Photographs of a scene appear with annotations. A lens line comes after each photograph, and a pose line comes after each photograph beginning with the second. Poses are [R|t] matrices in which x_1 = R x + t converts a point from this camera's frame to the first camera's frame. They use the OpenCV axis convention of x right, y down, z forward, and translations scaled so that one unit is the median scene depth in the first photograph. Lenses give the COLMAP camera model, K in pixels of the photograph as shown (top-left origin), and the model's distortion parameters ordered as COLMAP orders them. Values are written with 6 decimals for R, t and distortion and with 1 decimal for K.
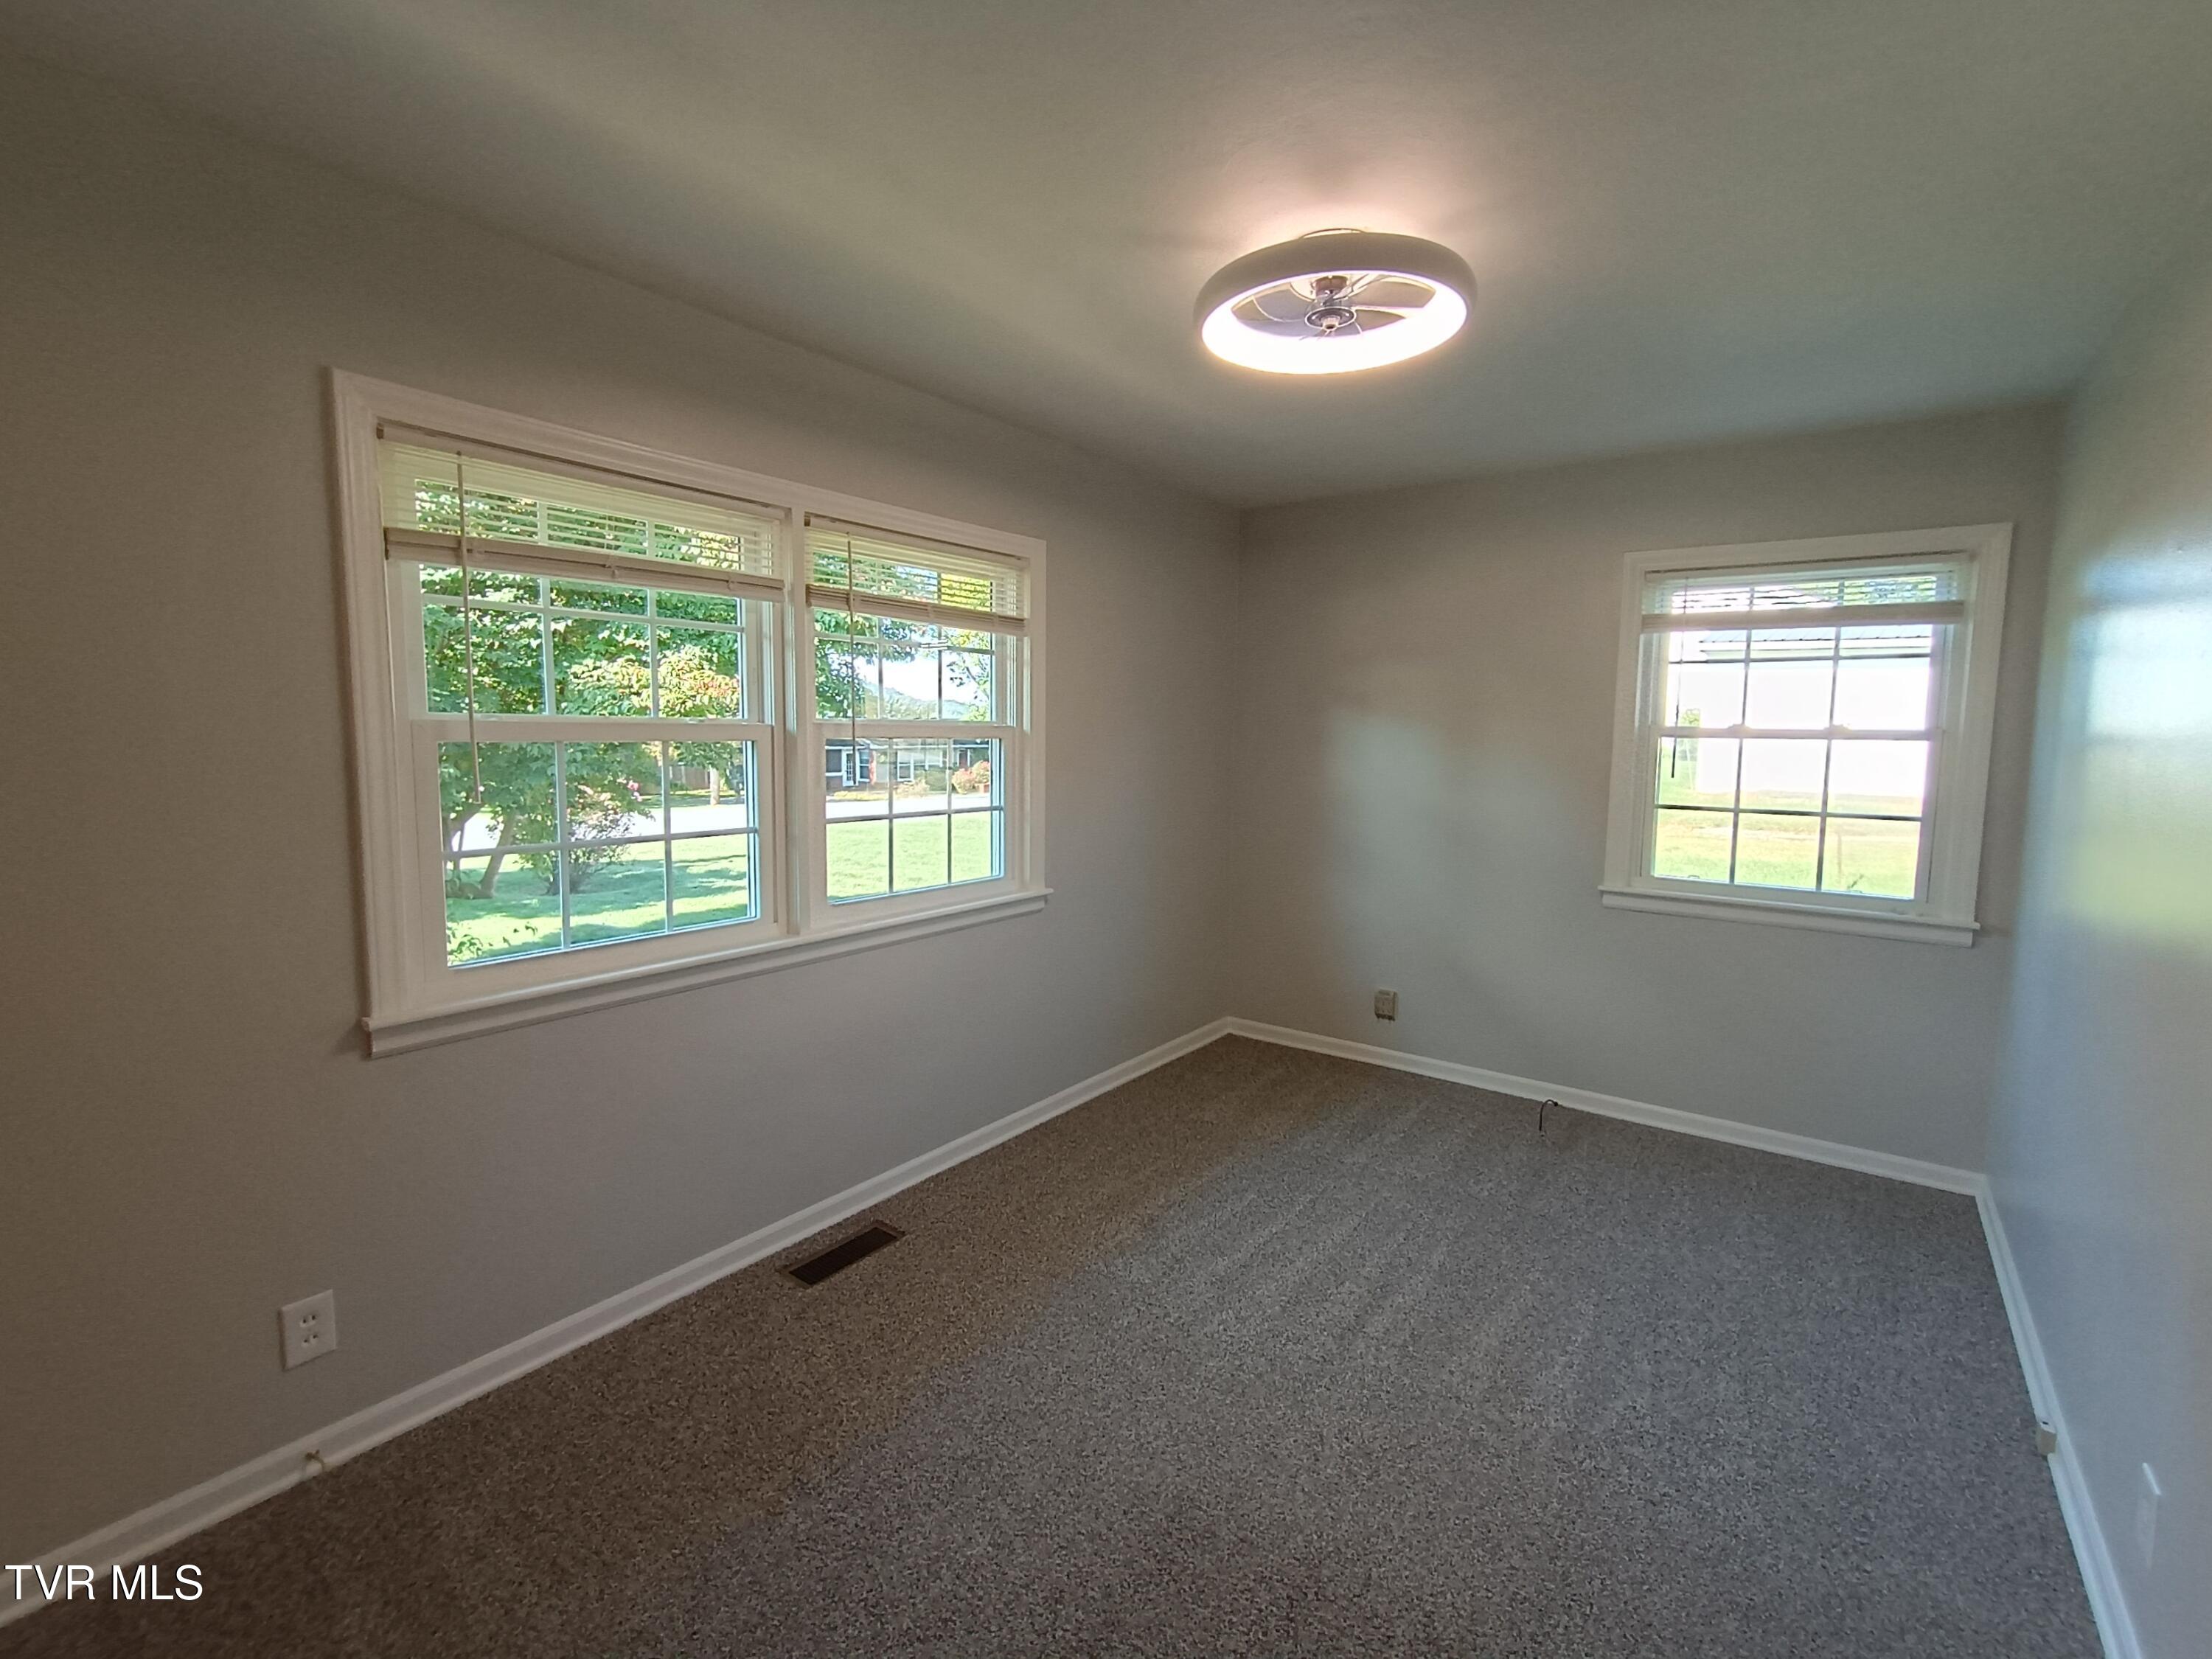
lens RADIAL K [[996.7, 0, 1115.7], [0, 996.7, 821.7], [0, 0, 1]] dist [0.003873, -0.000690]
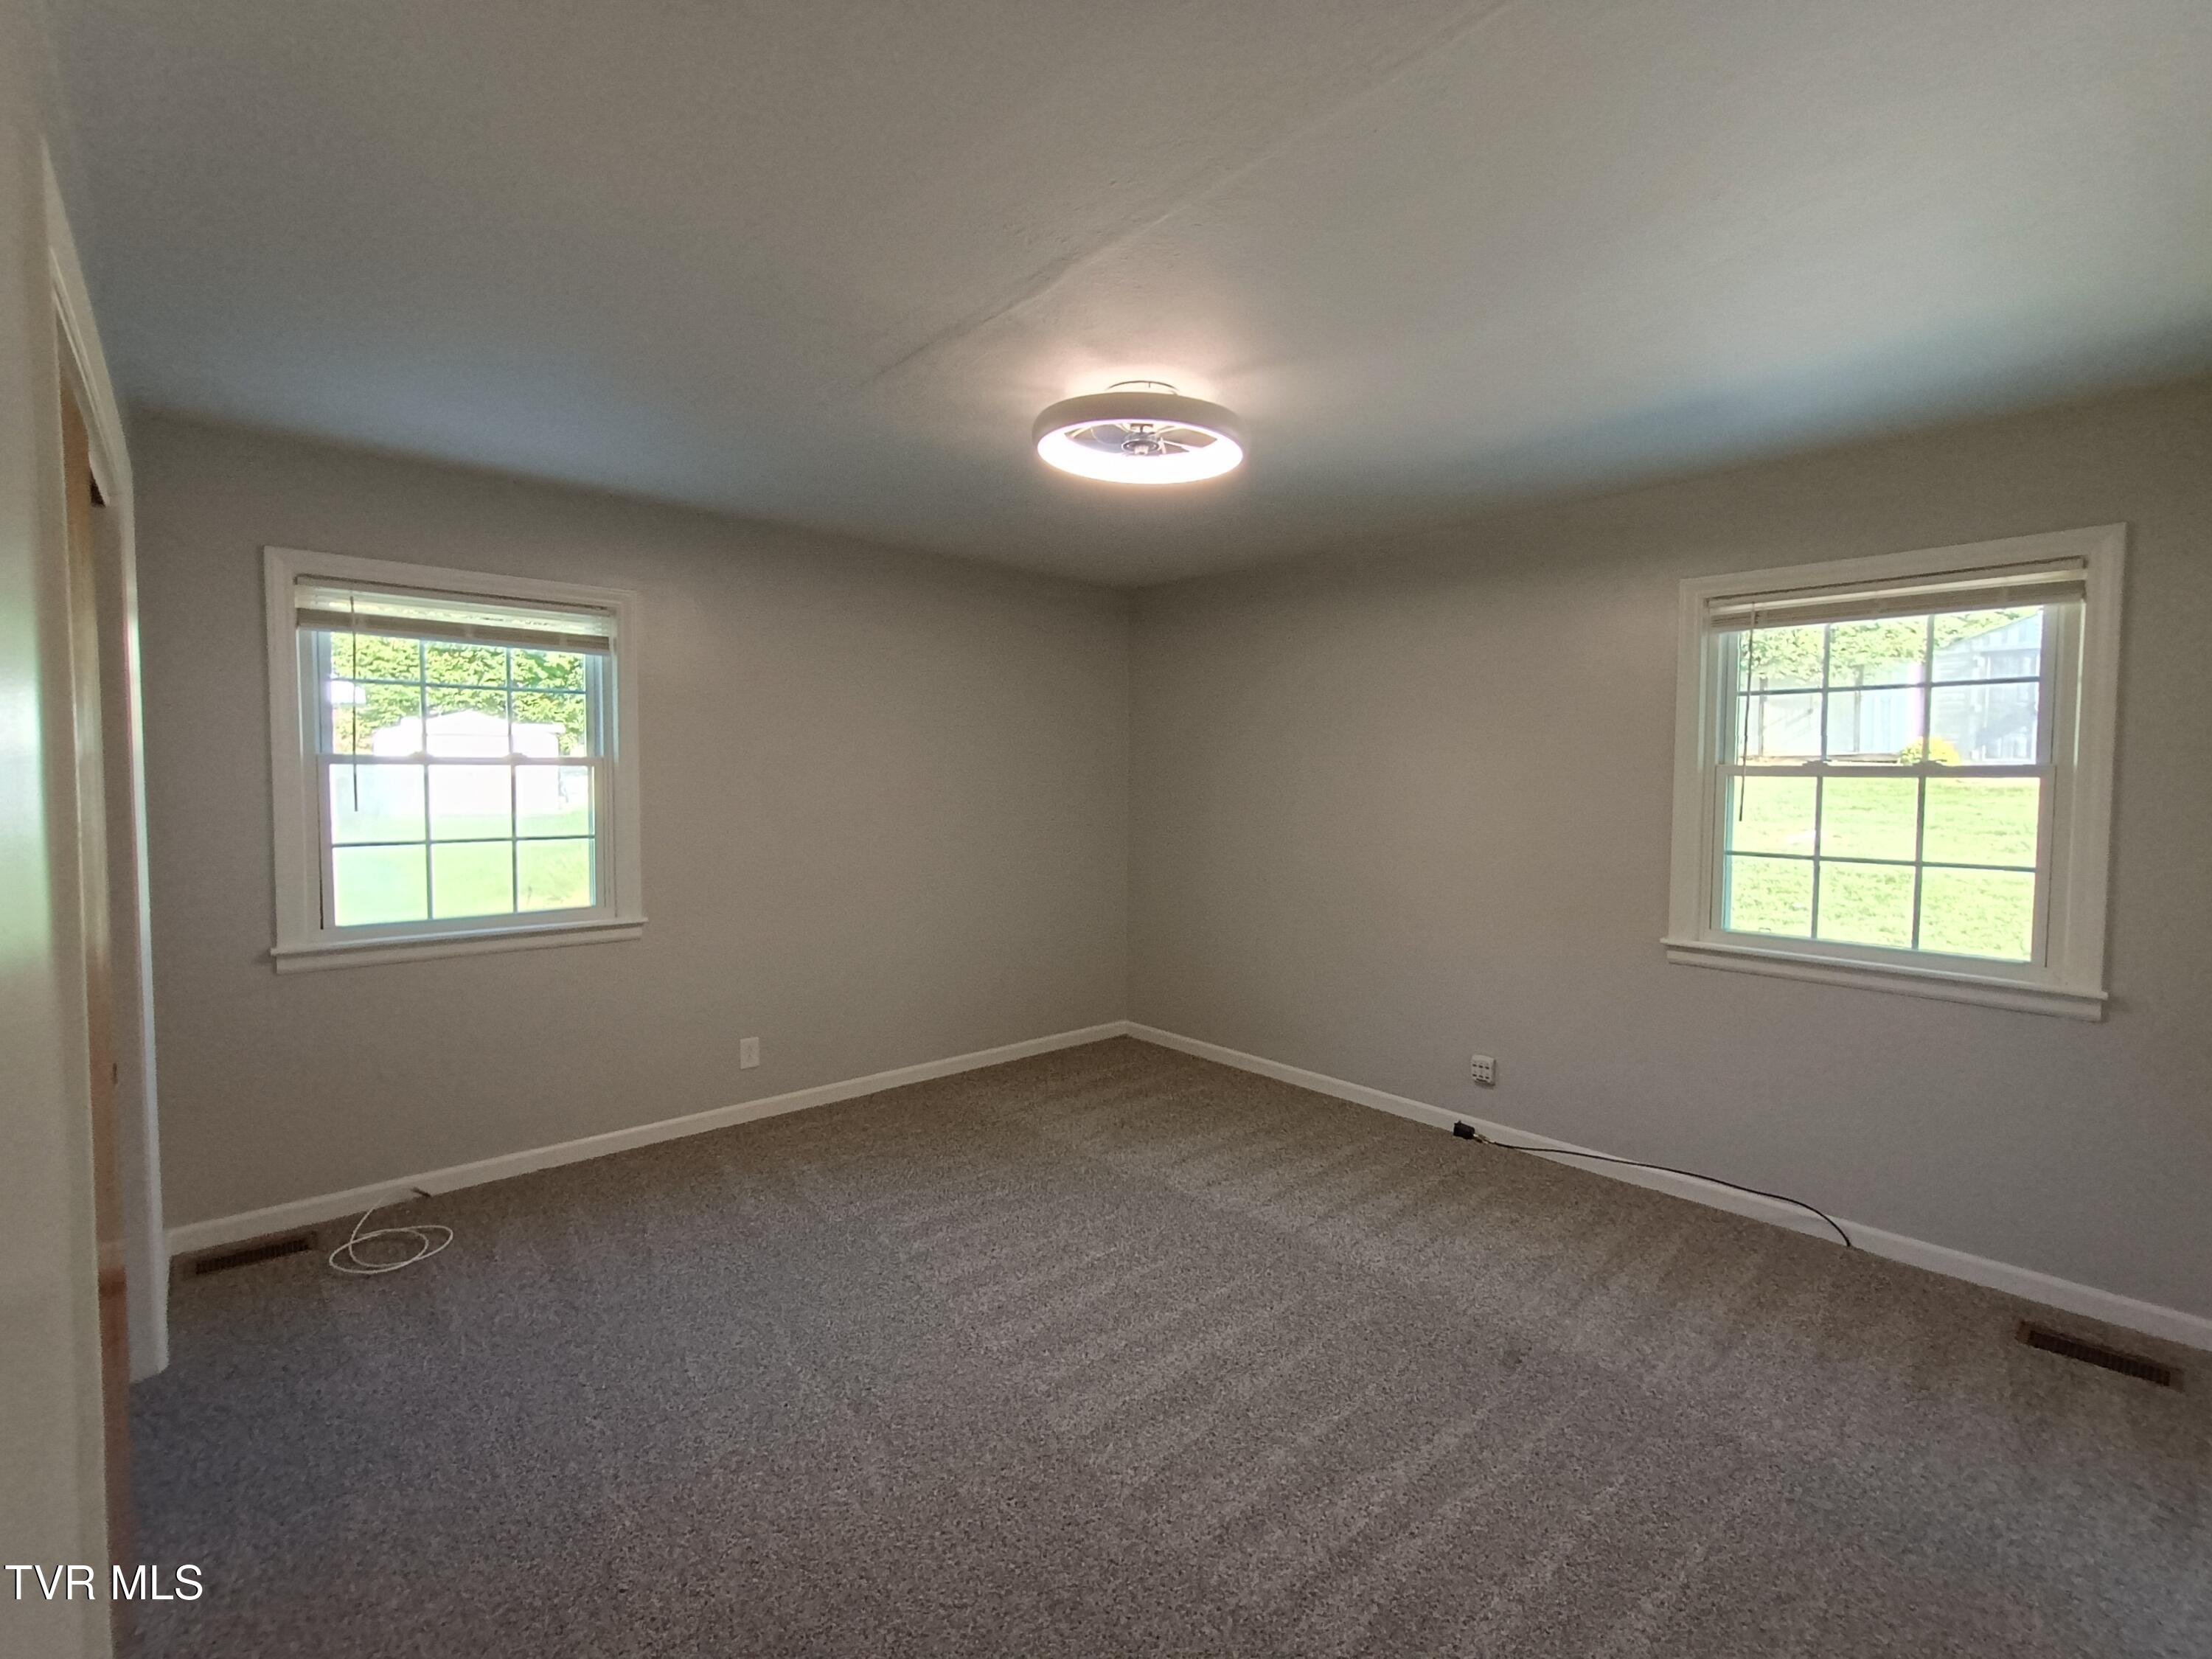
lens RADIAL K [[996.7, 0, 1115.7], [0, 996.7, 821.7], [0, 0, 1]] dist [0.003873, -0.000690]
pose [[0.981858, -0.000698, -0.189619, 0.187412], [-0.008194, 0.998903, -0.046103, 0.003008], [0.189443, 0.046820, 0.980775, 0.005736]]
